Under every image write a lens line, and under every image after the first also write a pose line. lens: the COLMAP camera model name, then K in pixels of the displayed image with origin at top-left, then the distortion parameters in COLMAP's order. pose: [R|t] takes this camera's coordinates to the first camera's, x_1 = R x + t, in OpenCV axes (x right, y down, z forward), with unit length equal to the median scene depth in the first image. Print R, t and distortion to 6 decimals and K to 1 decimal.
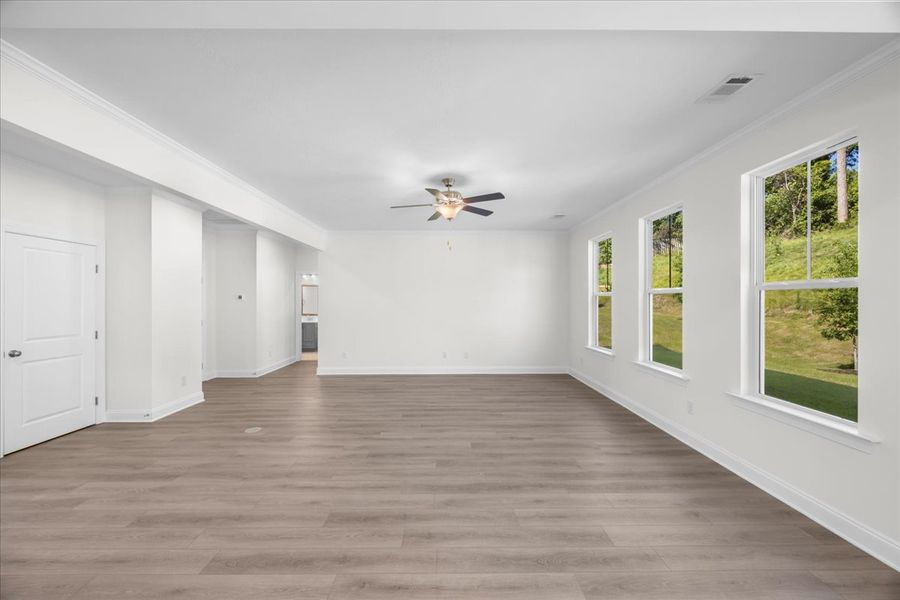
lens RADIAL K [[341.2, 0, 450.0], [0, 341.2, 300.0], [0, 0, 1]] dist [-0.002254, -0.000170]
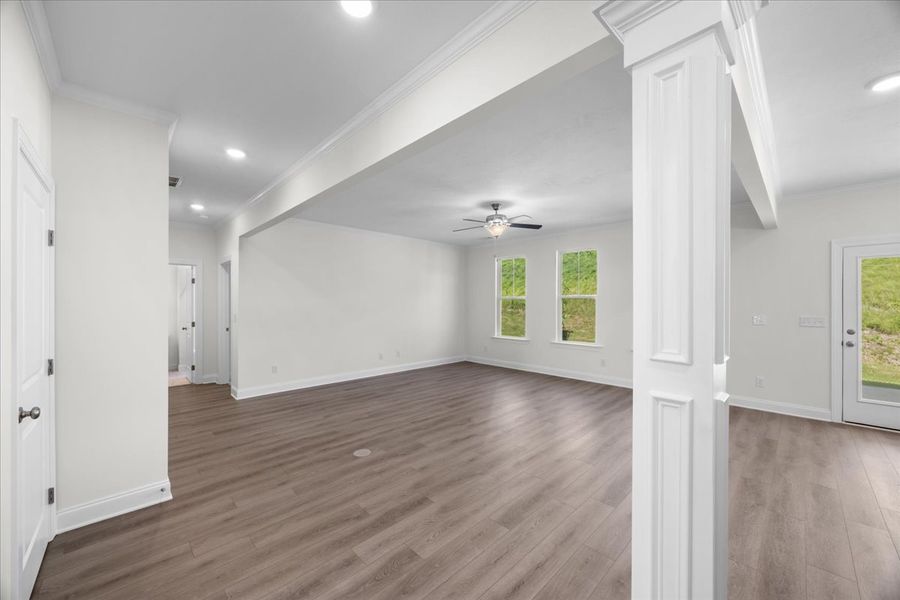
lens RADIAL K [[341.2, 0, 450.0], [0, 341.2, 300.0], [0, 0, 1]] dist [-0.002254, -0.000170]
pose [[0.726098, 0.007594, 0.687549, -1.071615], [-0.003723, 0.999968, -0.007112, 0.003665], [-0.687581, 0.002604, 0.726103, 0.240701]]
